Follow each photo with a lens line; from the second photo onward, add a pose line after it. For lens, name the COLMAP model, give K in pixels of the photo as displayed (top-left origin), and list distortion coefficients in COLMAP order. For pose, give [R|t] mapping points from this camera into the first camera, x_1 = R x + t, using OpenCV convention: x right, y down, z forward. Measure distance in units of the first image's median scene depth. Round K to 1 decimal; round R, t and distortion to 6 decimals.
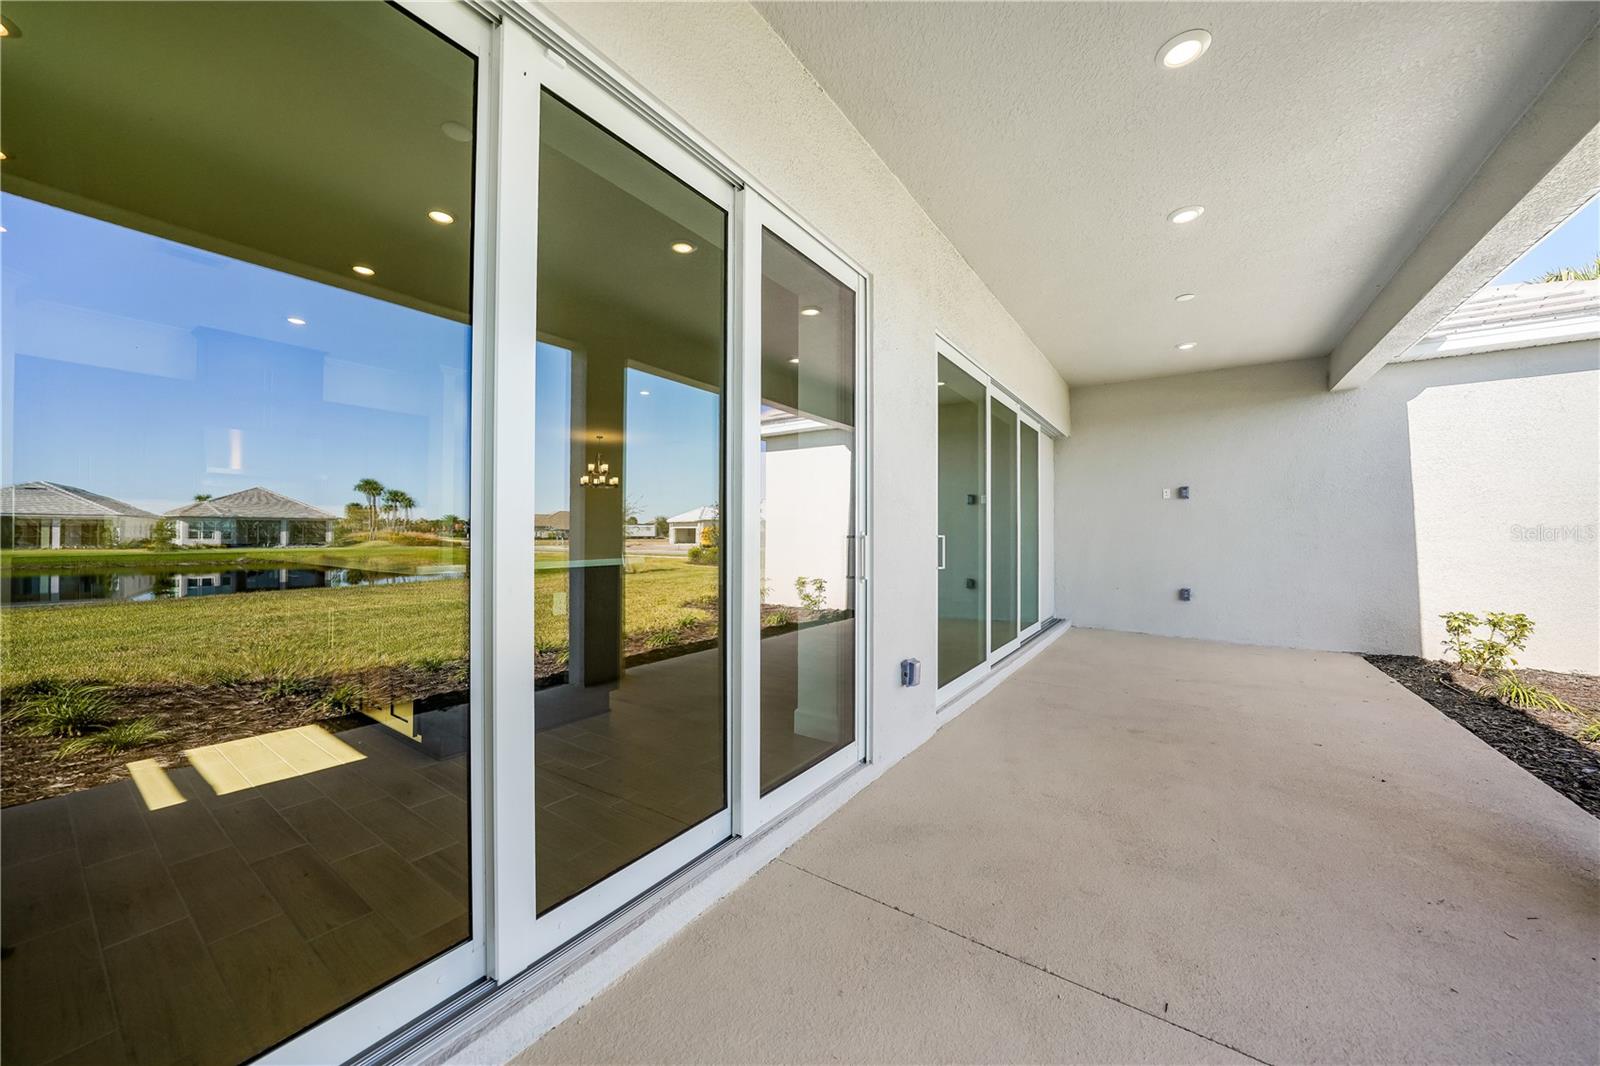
lens RADIAL K [[561.8, 0, 801.4], [0, 561.8, 530.0], [0, 0, 1]] dist [-0.022415, 0.004757]
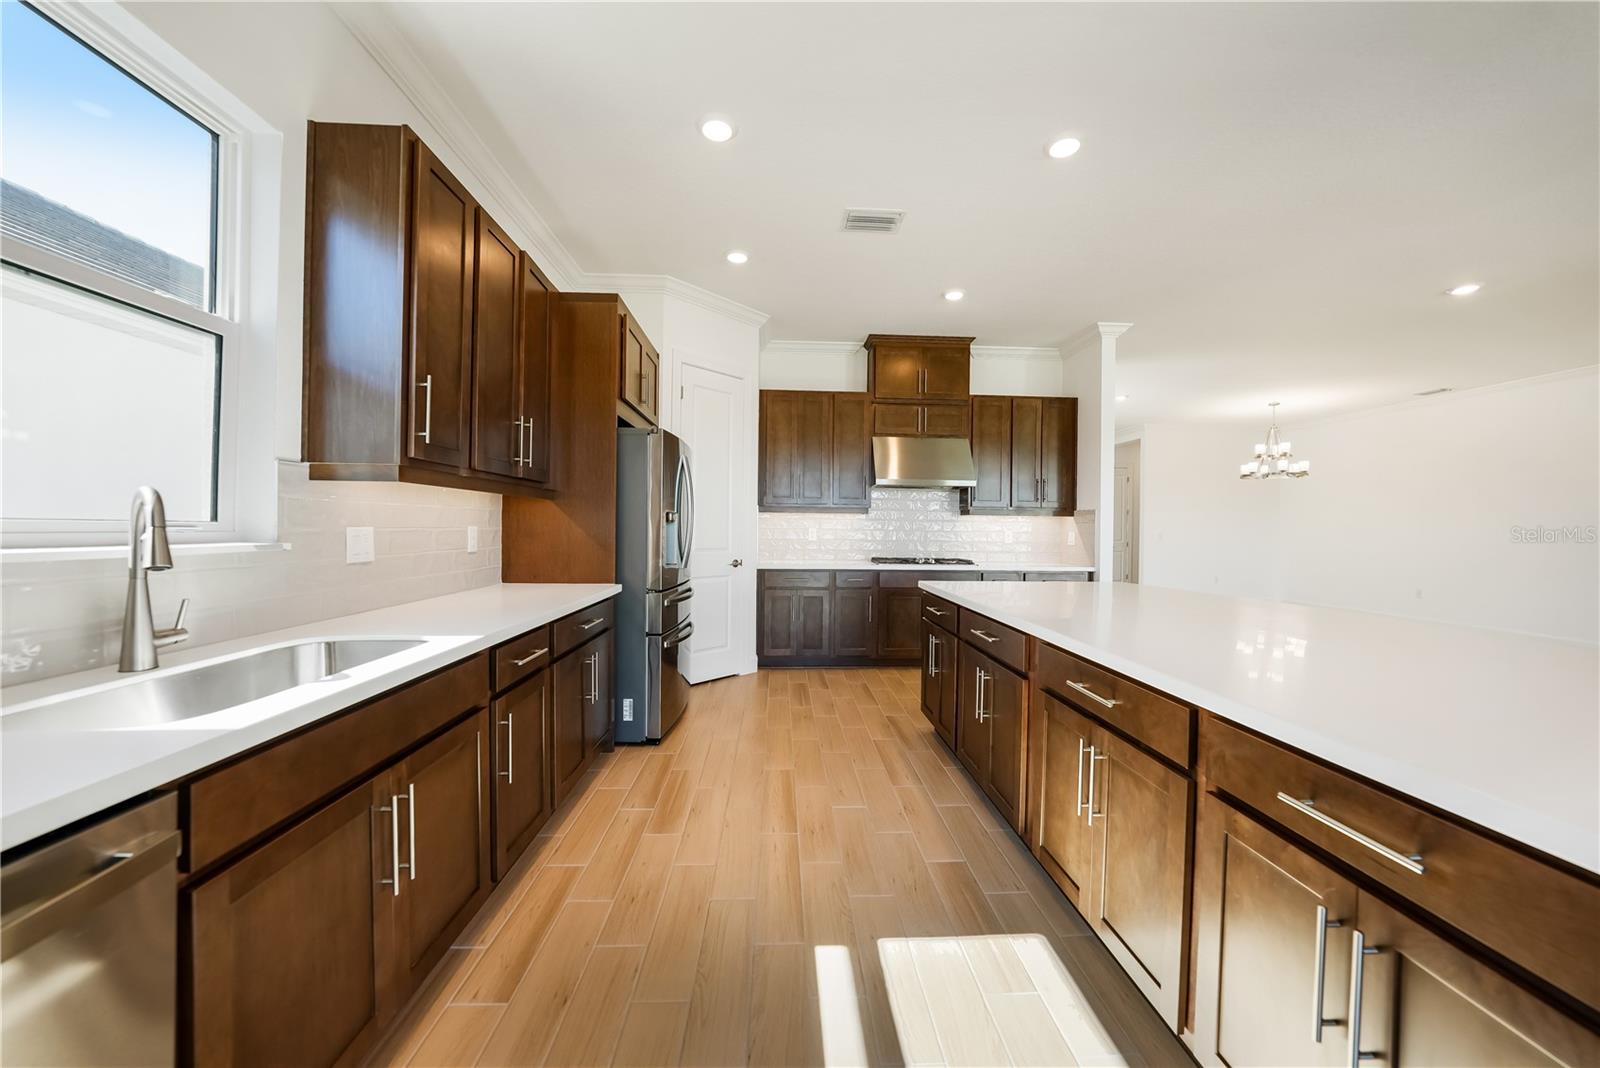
lens RADIAL K [[574.0, 0, 800.9], [0, 574.0, 531.7], [0, 0, 1]] dist [-0.020843, 0.004277]
pose [[0.609609, 0.009706, -0.792643, -0.171588], [-0.006697, 0.999952, 0.007093, -0.012146], [0.792674, 0.000984, 0.609645, 0.139142]]
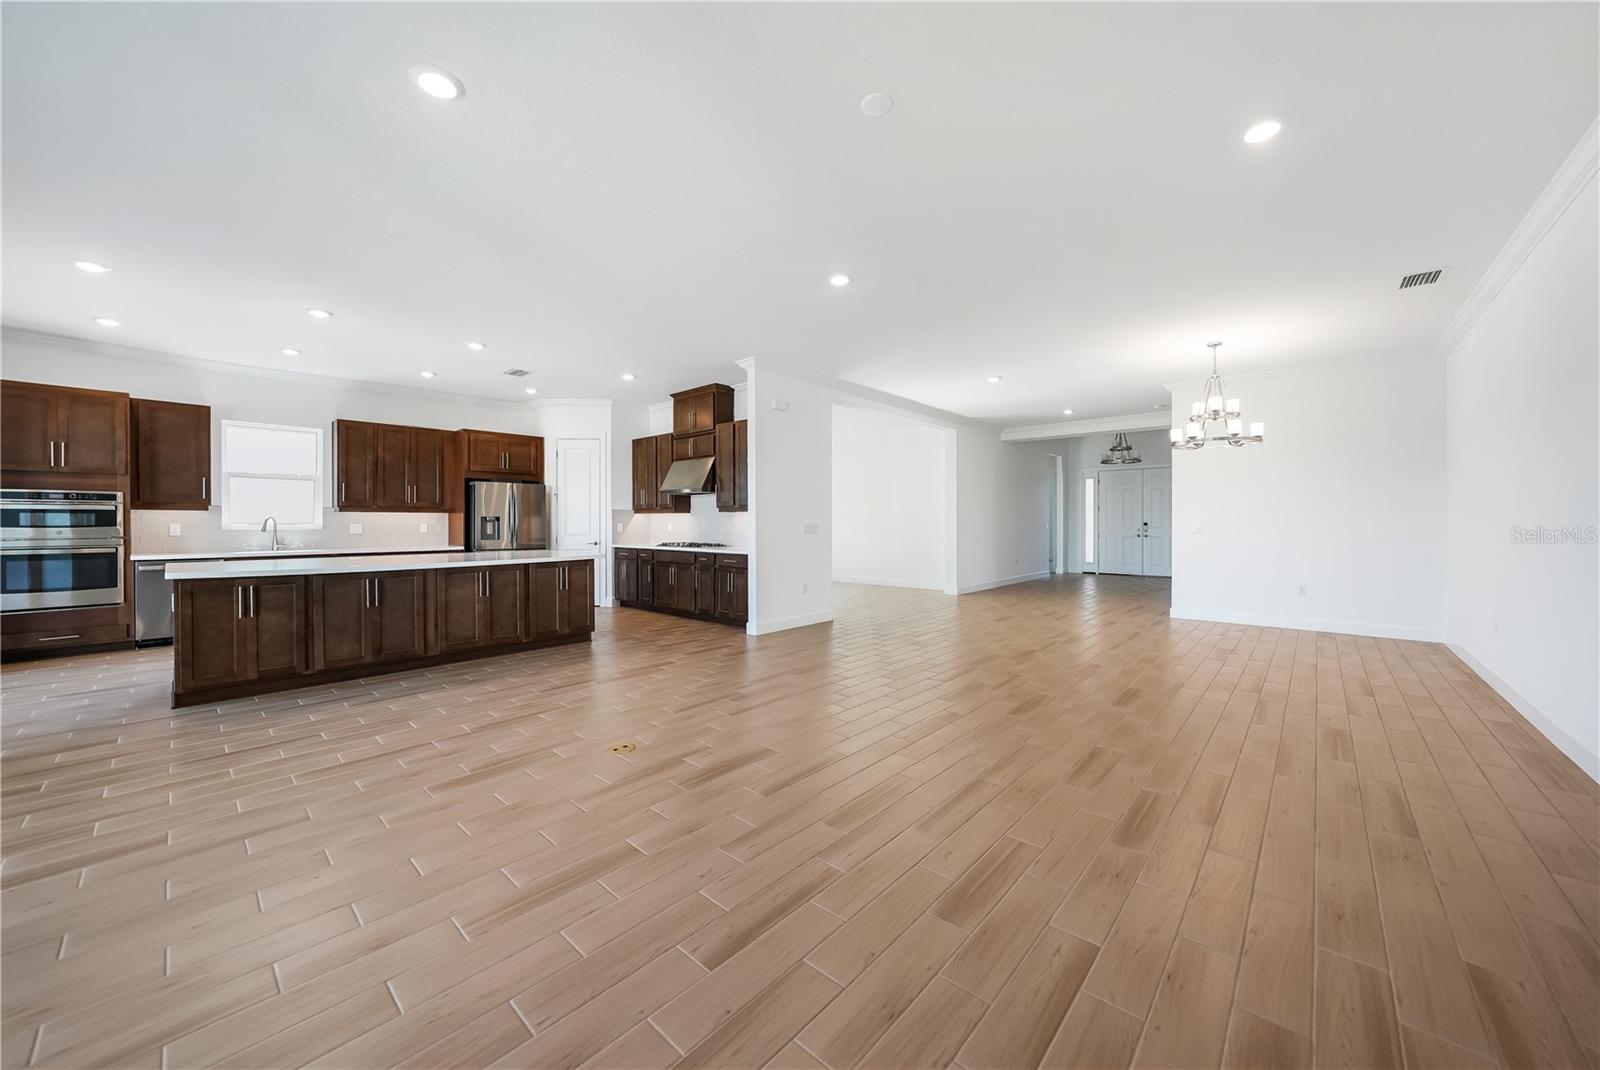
lens RADIAL K [[574.0, 0, 800.9], [0, 574.0, 532.7], [0, 0, 1]] dist [-0.020843, 0.004277]
pose [[-0.128668, 0.014668, -0.991579, 0.183425], [0.003859, 0.999890, 0.014290, -0.009009], [0.991680, -0.001988, -0.128711, 0.733775]]
